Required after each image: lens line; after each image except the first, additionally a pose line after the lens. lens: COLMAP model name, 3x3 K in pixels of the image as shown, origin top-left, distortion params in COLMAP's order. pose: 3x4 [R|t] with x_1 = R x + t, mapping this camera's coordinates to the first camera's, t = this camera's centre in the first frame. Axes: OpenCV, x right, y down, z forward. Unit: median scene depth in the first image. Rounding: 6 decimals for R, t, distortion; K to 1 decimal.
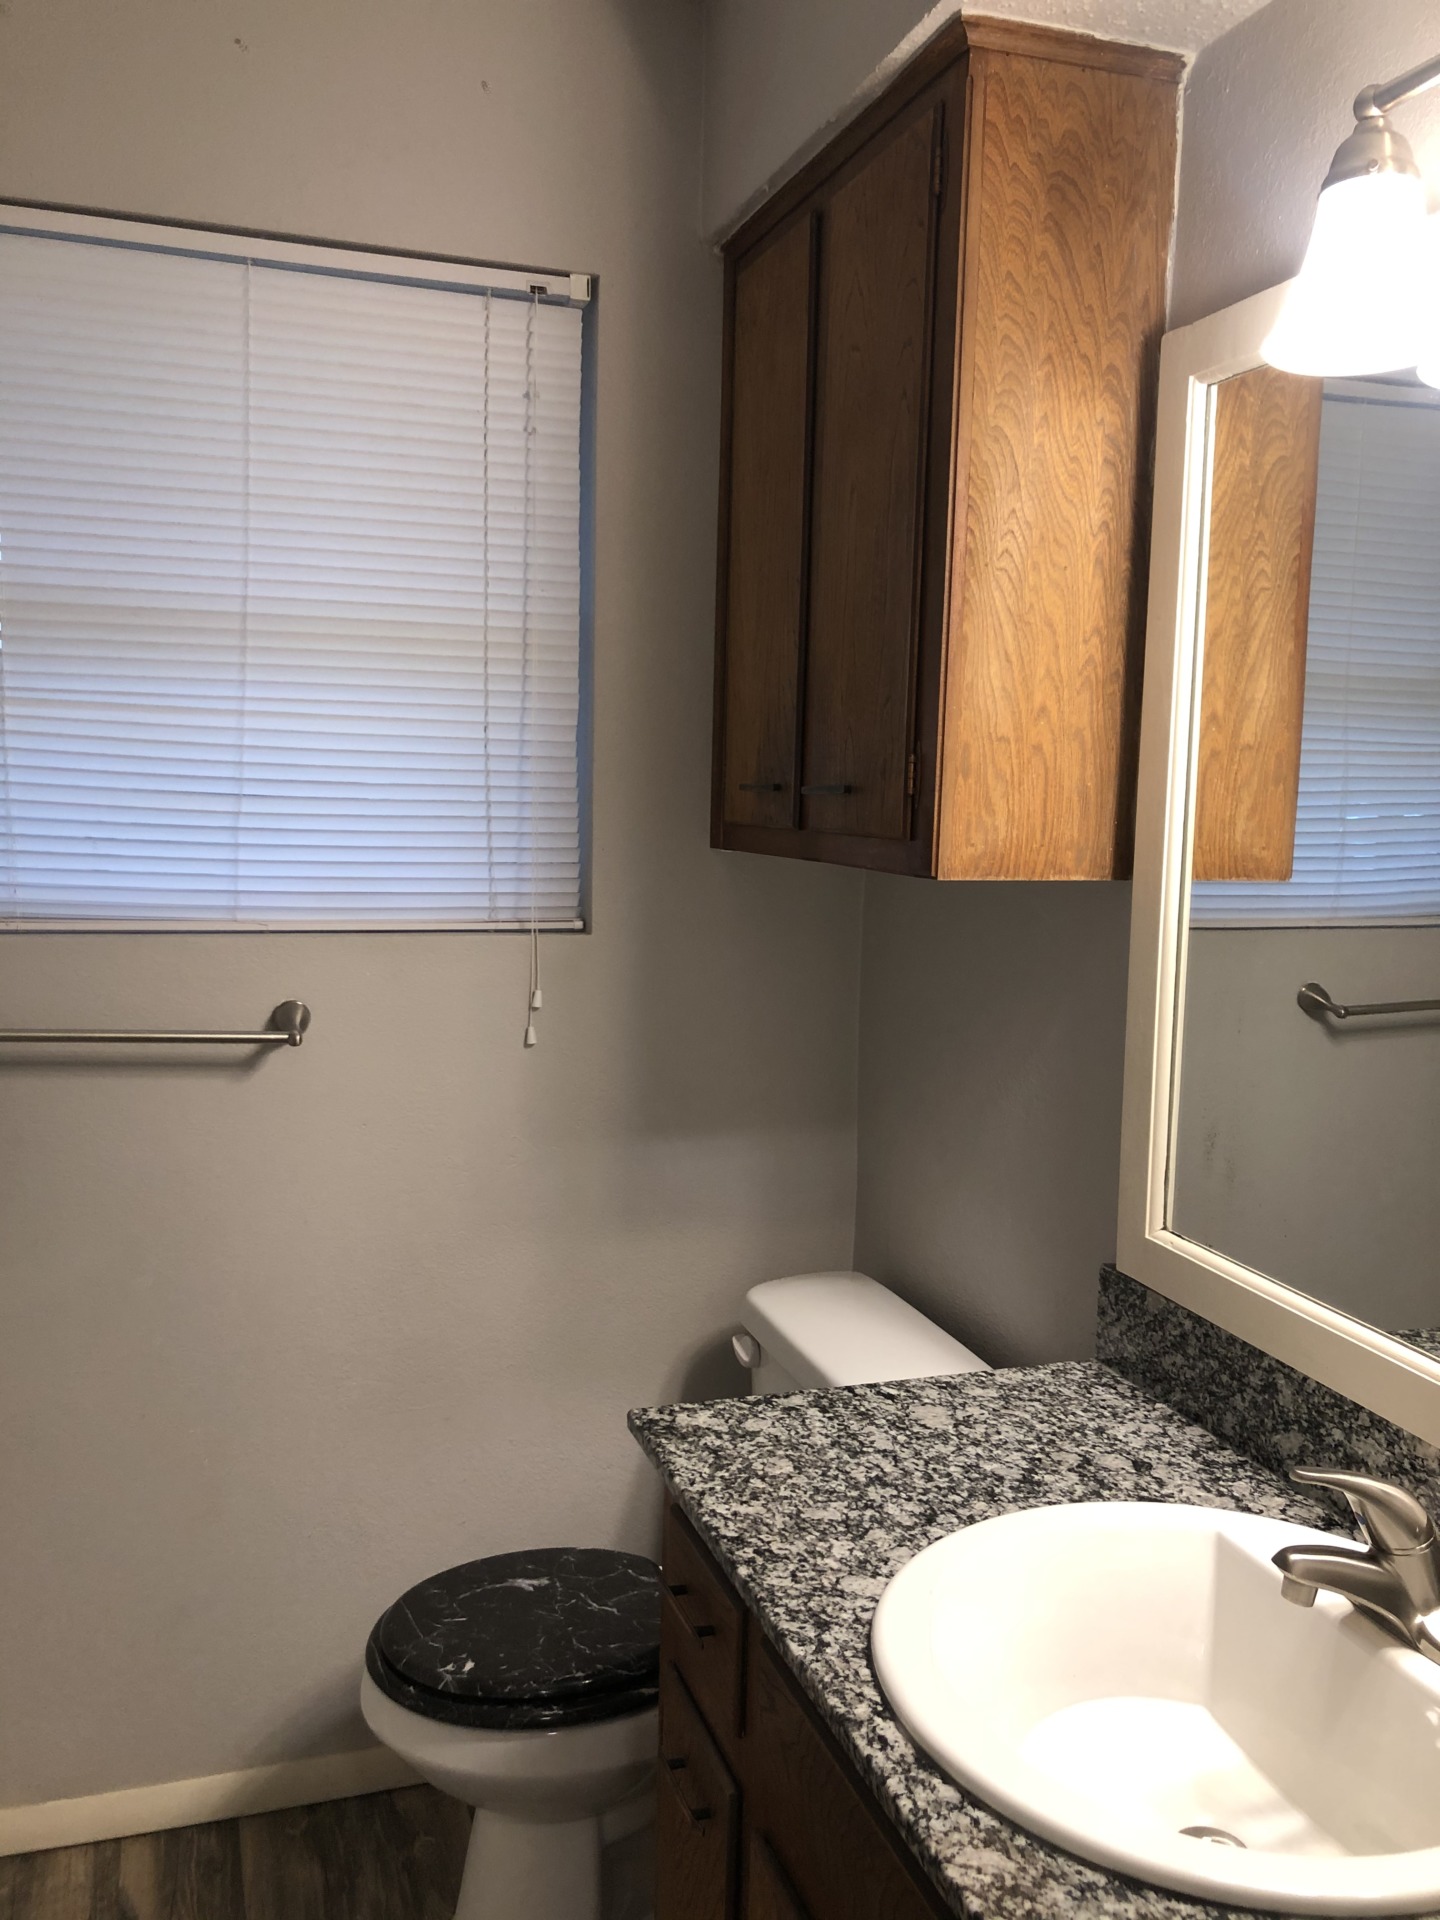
lens RADIAL K [[1557.3, 0, 721.5], [0, 1557.3, 967.6], [0, 0, 1]] dist [0.044196, -0.062137]
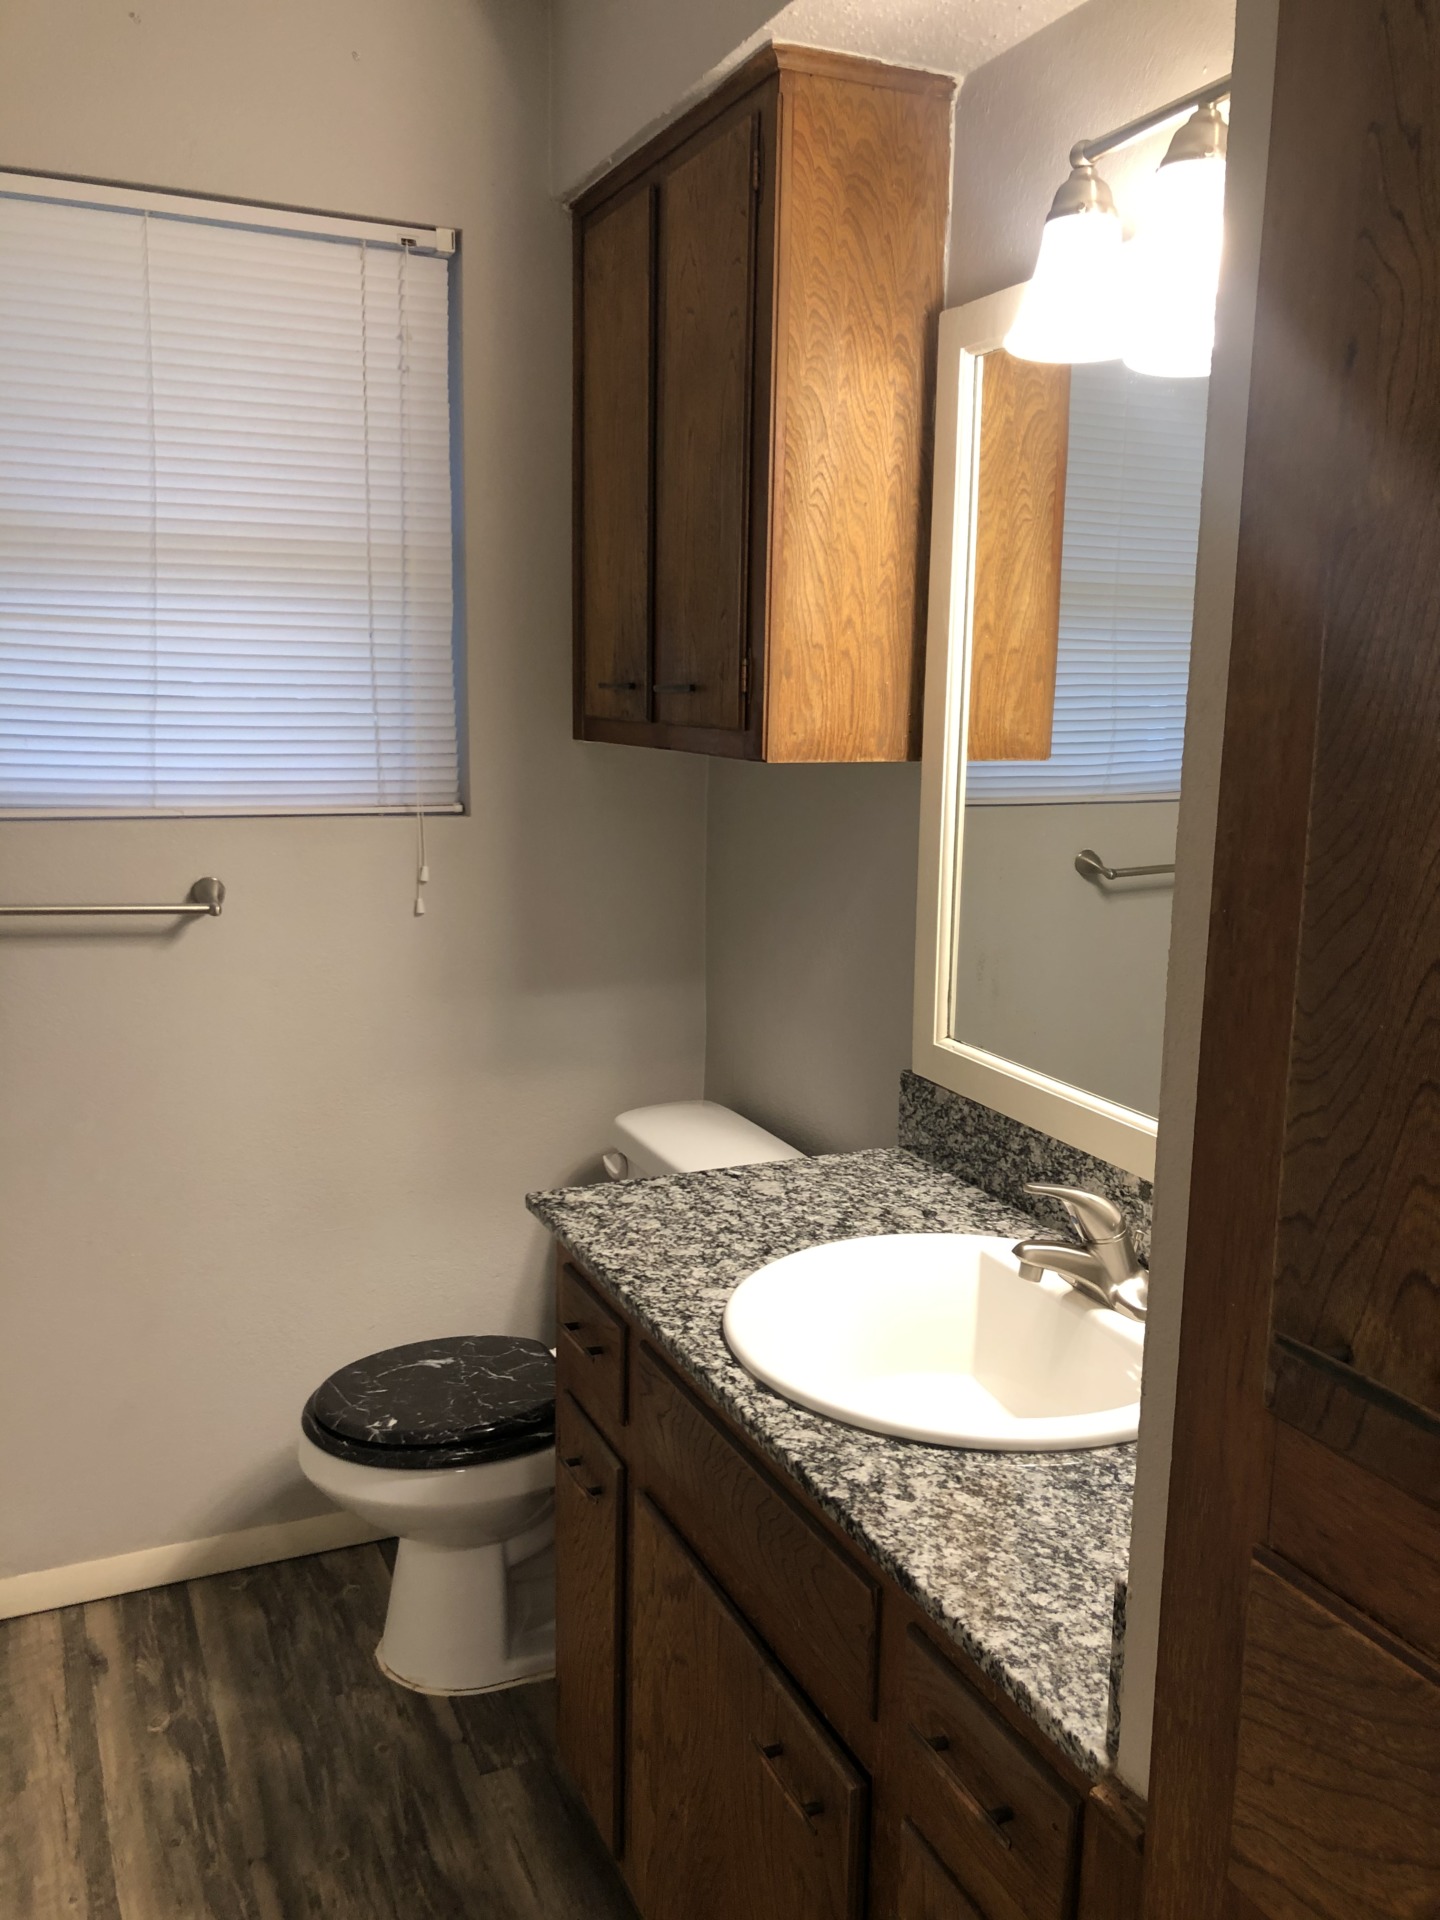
lens RADIAL K [[1557.3, 0, 719.8], [0, 1557.3, 951.0], [0, 0, 1]] dist [0.044196, -0.062137]
pose [[0.994899, -0.024281, 0.097911, -0.019876], [0.018786, 0.998217, 0.056662, 0.020206], [-0.099112, -0.054534, 0.993581, -0.203439]]
